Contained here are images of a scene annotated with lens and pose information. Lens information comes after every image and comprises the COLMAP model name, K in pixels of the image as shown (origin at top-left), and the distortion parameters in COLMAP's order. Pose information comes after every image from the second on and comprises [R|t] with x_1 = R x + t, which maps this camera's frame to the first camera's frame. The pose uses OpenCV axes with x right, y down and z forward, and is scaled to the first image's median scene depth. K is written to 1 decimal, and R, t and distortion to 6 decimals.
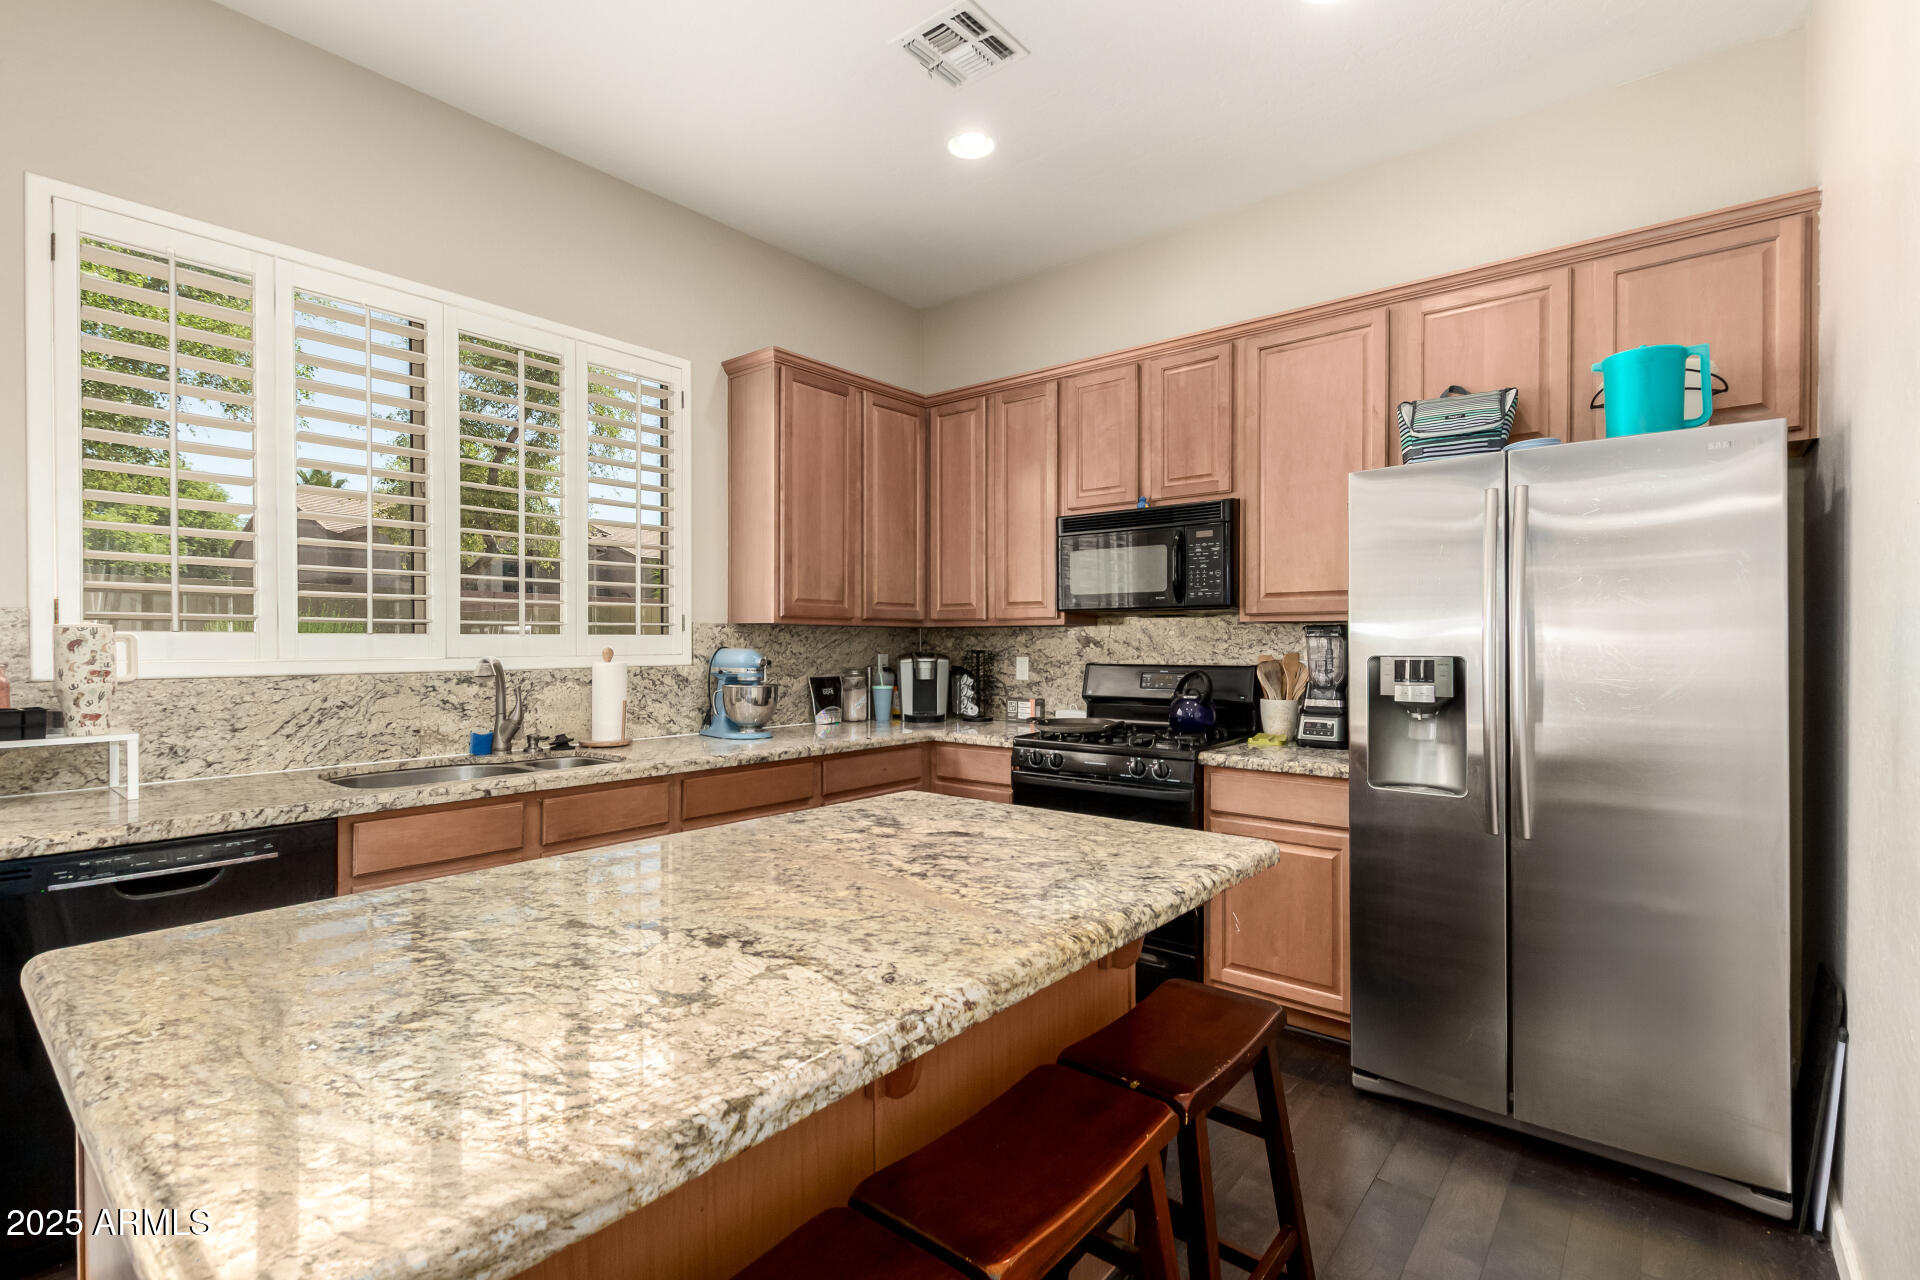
lens RADIAL K [[870.6, 0, 960.0], [0, 870.6, 640.0], [0, 0, 1]] dist [0.003049, 0.000373]
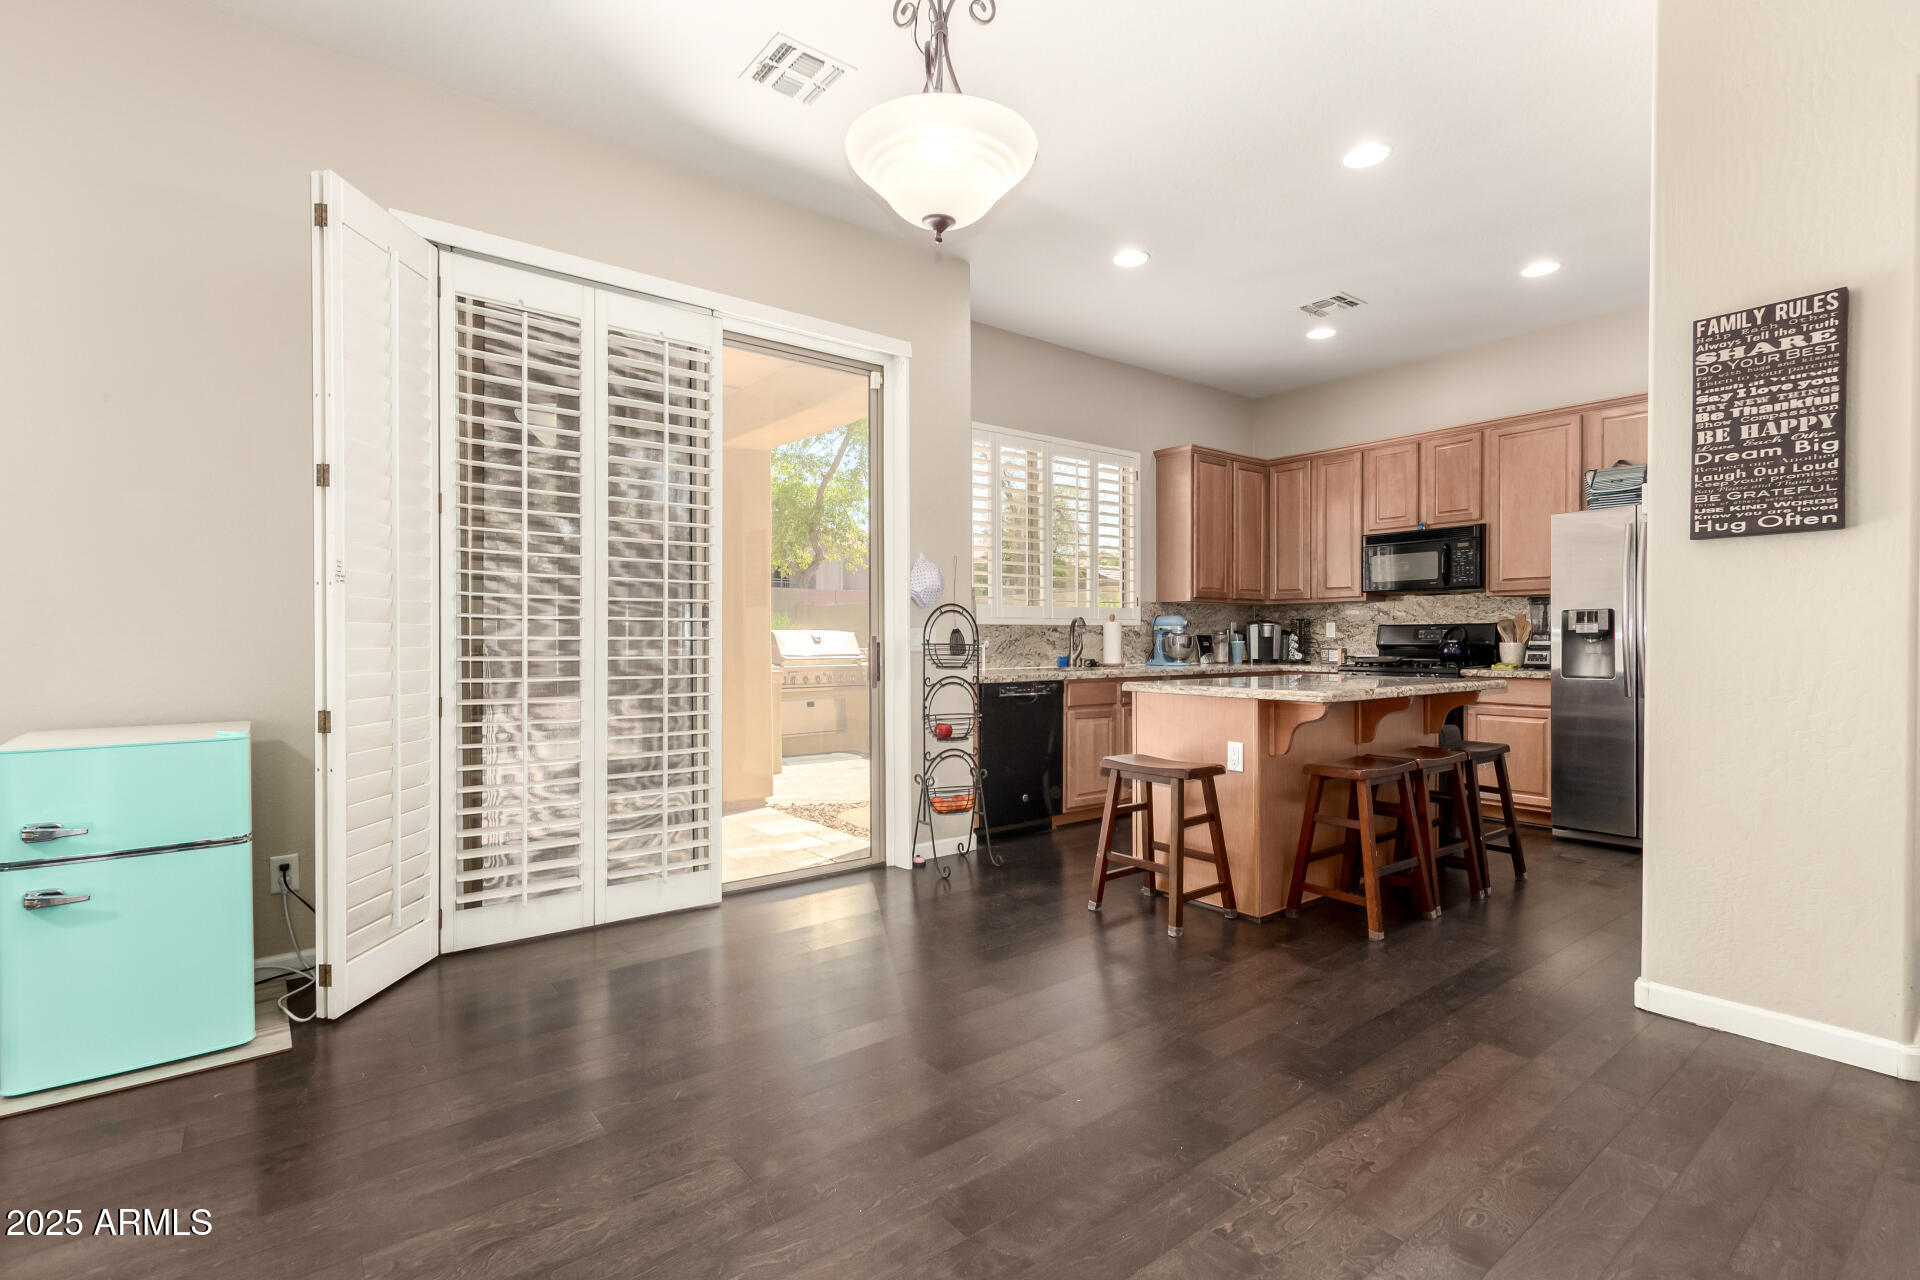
lens RADIAL K [[870.6, 0, 960.0], [0, 870.6, 640.0], [0, 0, 1]] dist [0.003049, 0.000373]
pose [[0.975217, -0.001665, -0.221246, -0.301607], [0.003106, 0.999976, 0.006168, 0.050552], [0.221230, -0.006703, 0.975199, -0.880857]]
